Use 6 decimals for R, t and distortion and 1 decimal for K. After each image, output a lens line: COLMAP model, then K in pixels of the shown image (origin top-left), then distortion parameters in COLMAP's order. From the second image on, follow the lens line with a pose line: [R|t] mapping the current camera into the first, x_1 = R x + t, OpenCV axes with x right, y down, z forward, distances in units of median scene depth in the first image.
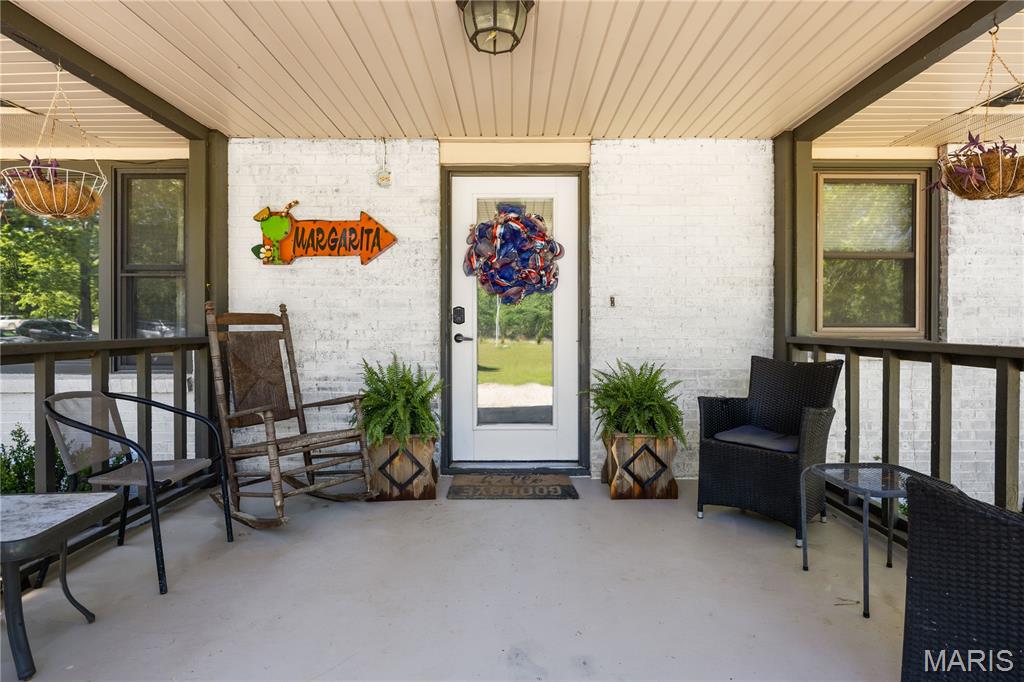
lens RADIAL K [[560.3, 0, 512.5], [0, 560.3, 339.0], [0, 0, 1]] dist [0.000075, 0.000048]
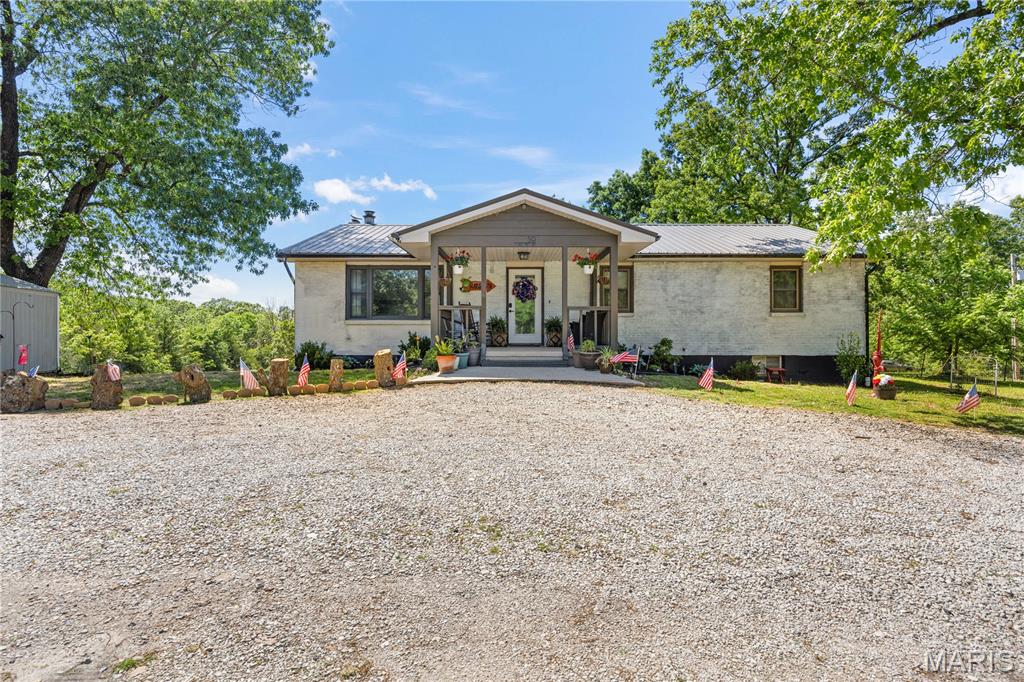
lens RADIAL K [[560.3, 0, 511.7], [0, 560.3, 339.8], [0, 0, 1]] dist [0.000075, 0.000048]
pose [[0.999849, -0.002226, -0.017220, -0.022354], [0.002115, 0.999977, -0.006460, 0.223199], [0.017234, 0.006422, 0.999831, -2.897675]]
